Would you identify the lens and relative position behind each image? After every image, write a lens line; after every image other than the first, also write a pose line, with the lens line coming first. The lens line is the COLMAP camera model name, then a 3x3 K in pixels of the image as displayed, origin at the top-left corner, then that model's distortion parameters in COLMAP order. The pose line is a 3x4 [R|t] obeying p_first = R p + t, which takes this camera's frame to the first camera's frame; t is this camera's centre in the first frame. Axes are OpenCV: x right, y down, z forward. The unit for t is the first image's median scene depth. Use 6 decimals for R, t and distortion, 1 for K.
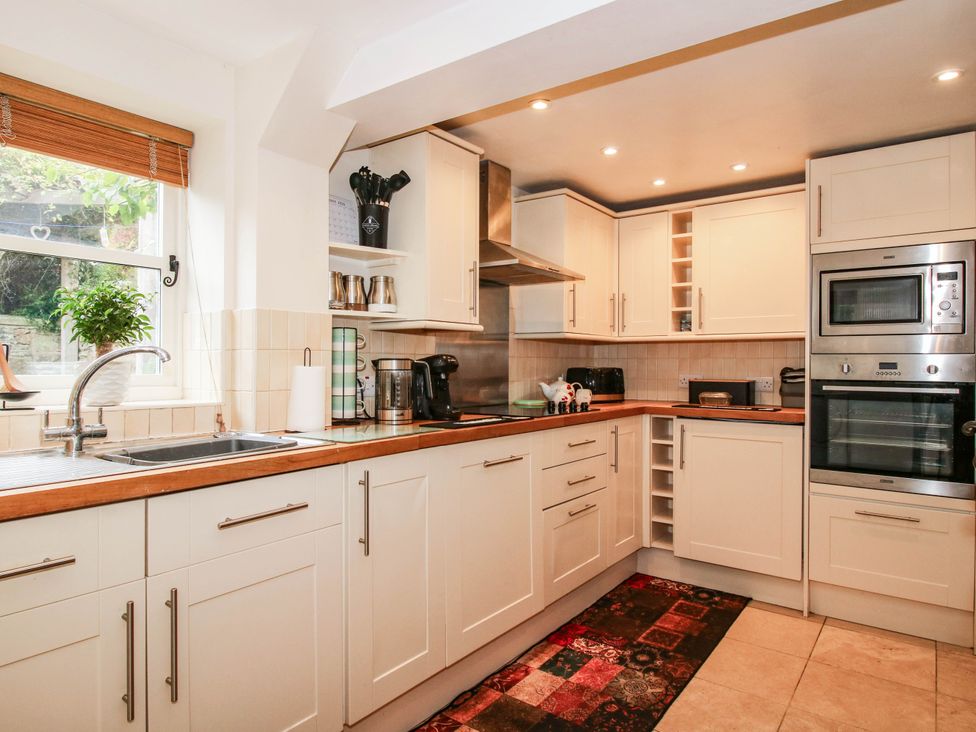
lens RADIAL K [[604.6, 0, 490.0], [0, 604.6, 364.6], [0, 0, 1]] dist [0.015637, -0.006875]
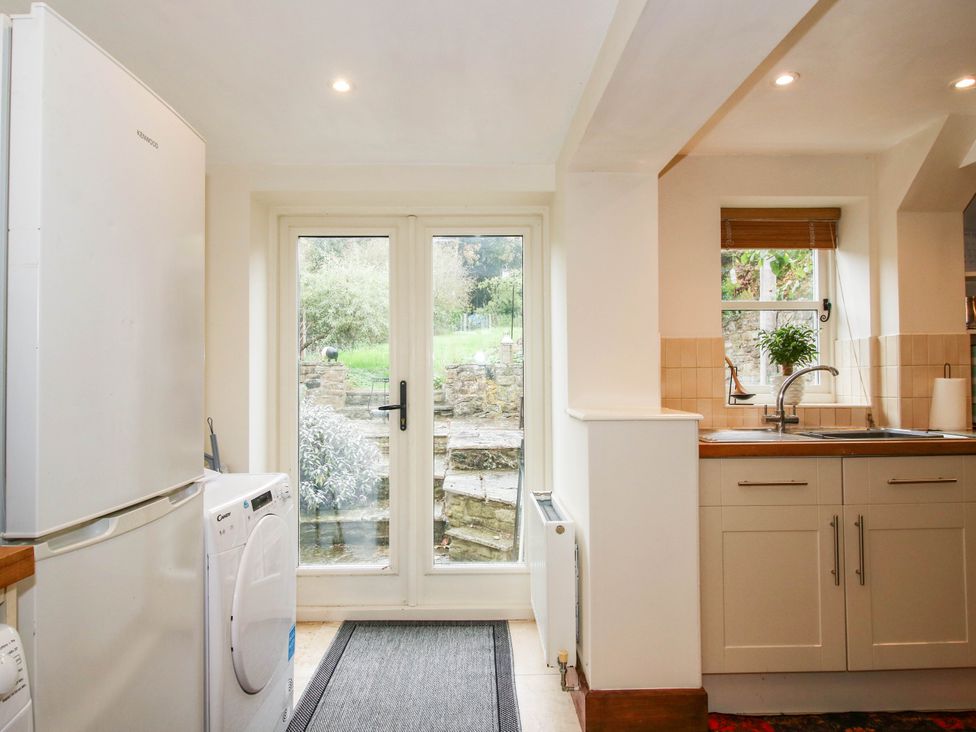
lens RADIAL K [[604.6, 0, 482.7], [0, 604.6, 366.2], [0, 0, 1]] dist [0.015637, -0.006875]
pose [[0.612042, -0.022601, -0.790503, 0.078949], [0.006640, 0.999703, -0.023441, 0.000716], [0.790798, 0.009098, 0.612010, -0.402707]]
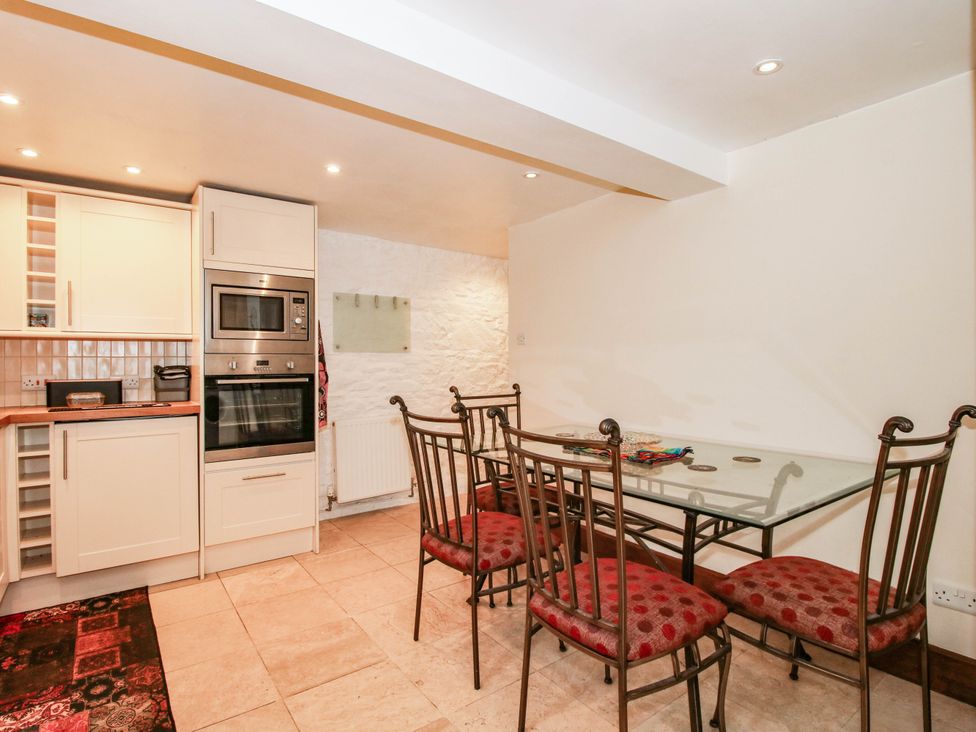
lens RADIAL K [[510.2, 0, 486.5], [0, 510.2, 360.9], [0, 0, 1]] dist [-0.013955, -0.004824]
pose [[0.293401, -0.007817, 0.955958, -0.280621], [0.007758, 0.999953, 0.005796, -0.005455], [-0.955958, 0.005716, 0.293448, 0.224018]]
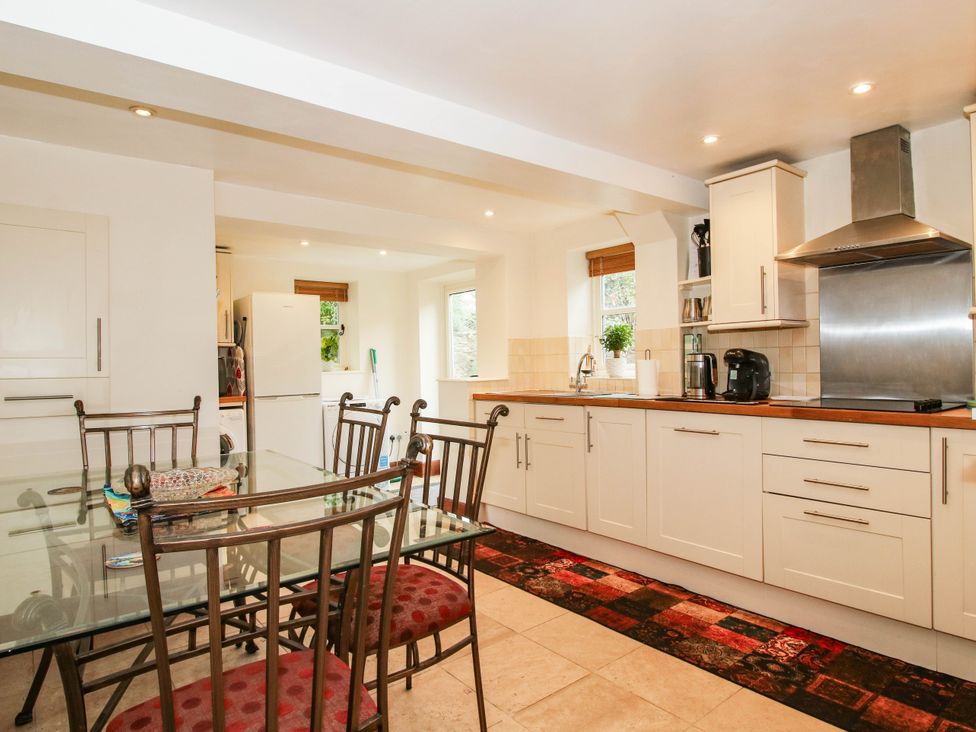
lens RADIAL K [[604.6, 0, 490.4], [0, 604.6, 364.5], [0, 0, 1]] dist [0.015637, -0.006875]
pose [[-0.254790, 0.003780, -0.966989, 1.246905], [0.011834, 0.999930, 0.000791, 0.009268], [0.966924, -0.011242, -0.254816, 0.806101]]
